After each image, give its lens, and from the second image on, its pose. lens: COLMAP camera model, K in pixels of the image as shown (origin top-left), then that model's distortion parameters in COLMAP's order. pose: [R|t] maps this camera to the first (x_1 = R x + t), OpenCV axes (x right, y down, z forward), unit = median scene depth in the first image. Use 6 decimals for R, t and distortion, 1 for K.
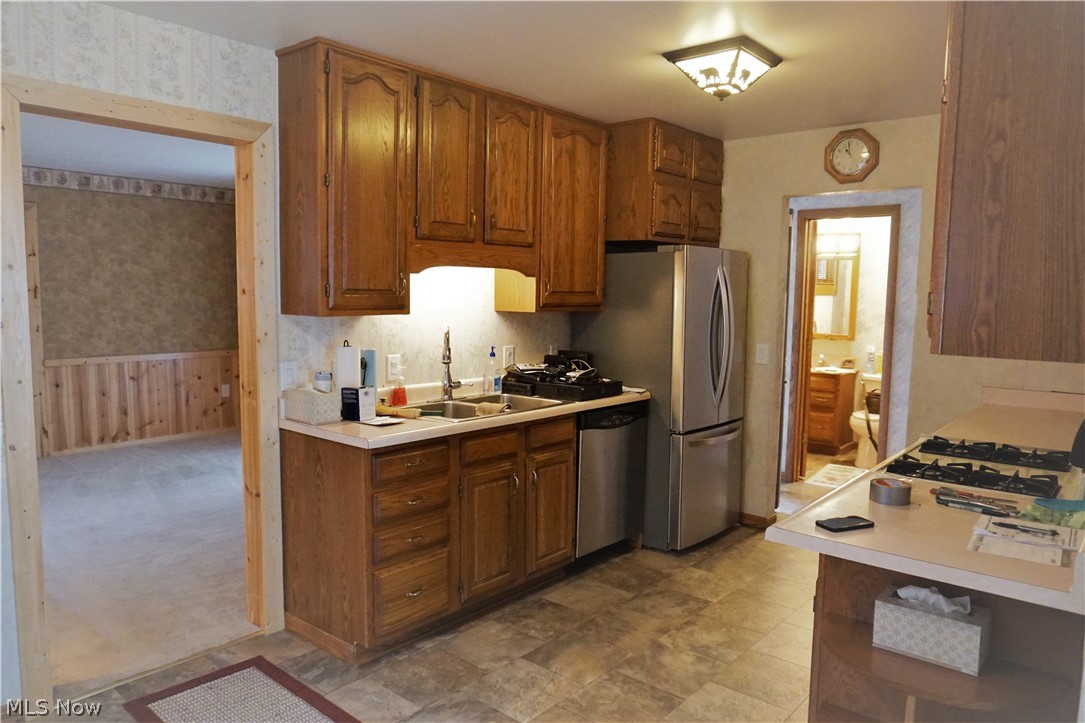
lens RADIAL K [[739.8, 0, 542.5], [0, 739.8, 362.8], [0, 0, 1]] dist [-0.048401, 0.022919]
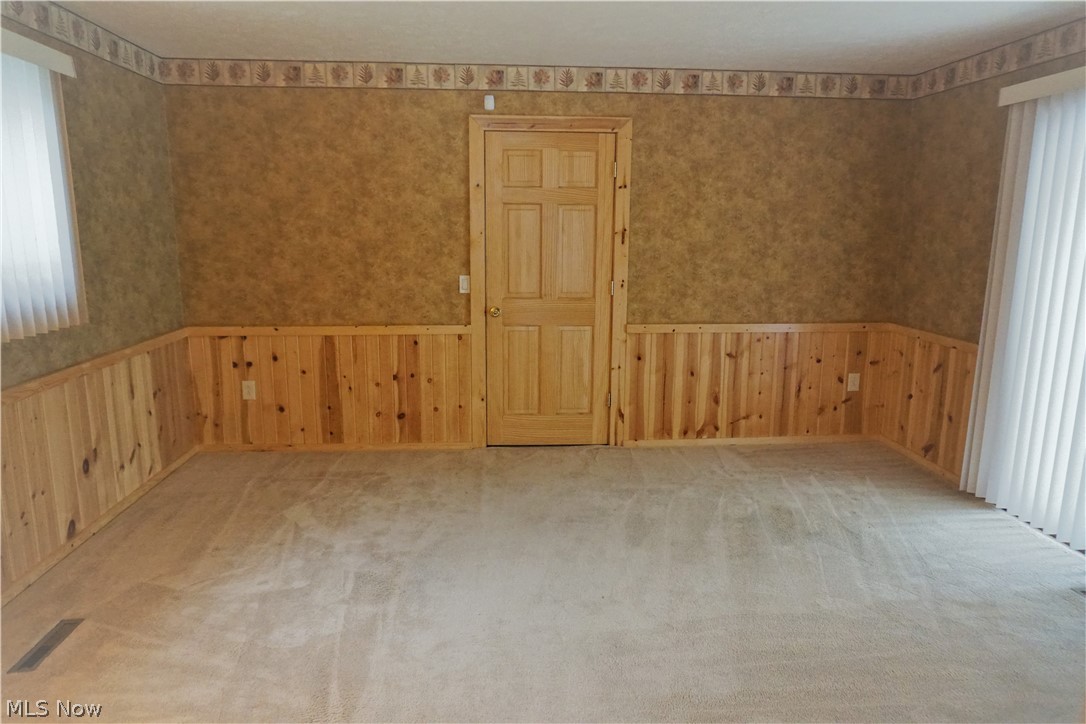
lens RADIAL K [[740.5, 0, 541.9], [0, 740.5, 353.6], [0, 0, 1]] dist [-0.048401, 0.022919]
pose [[0.699868, 0.132246, -0.701923, -0.185838], [-0.064574, 0.990401, 0.122212, -0.061463], [0.711347, -0.040206, 0.701690, 0.369784]]
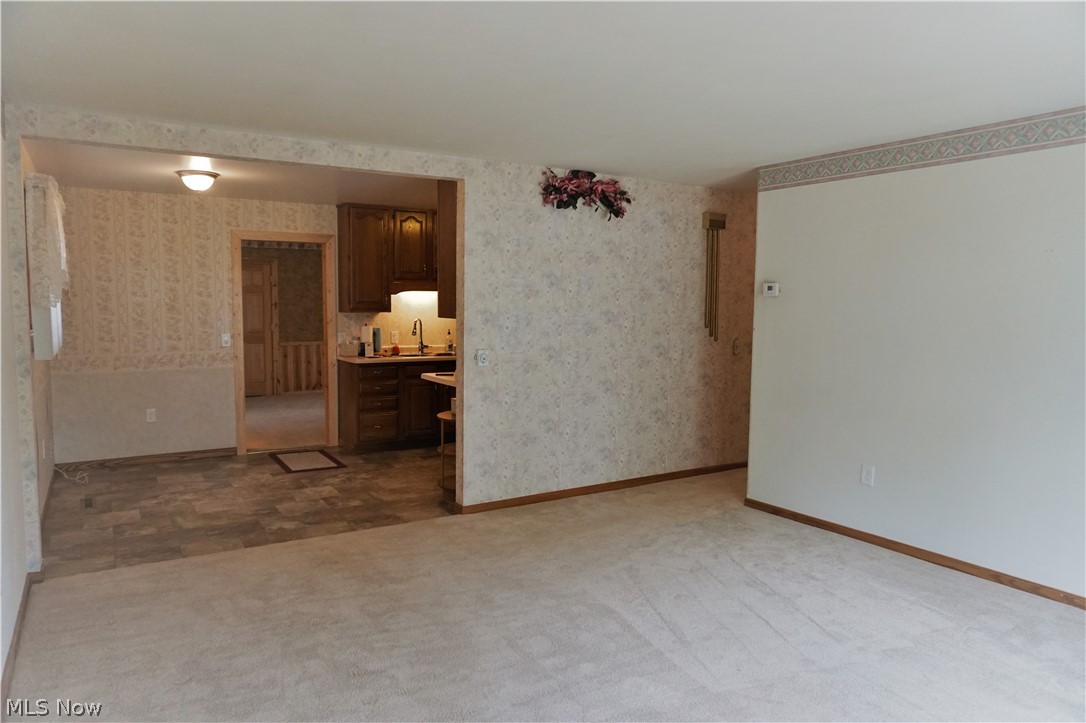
lens RADIAL K [[740.5, 0, 546.7], [0, 740.5, 362.2], [0, 0, 1]] dist [-0.048401, 0.022919]
pose [[0.949067, 0.014572, -0.314737, 0.534096], [-0.021253, 0.999616, -0.017807, 0.063879], [0.314356, 0.023590, 0.949012, -0.545553]]
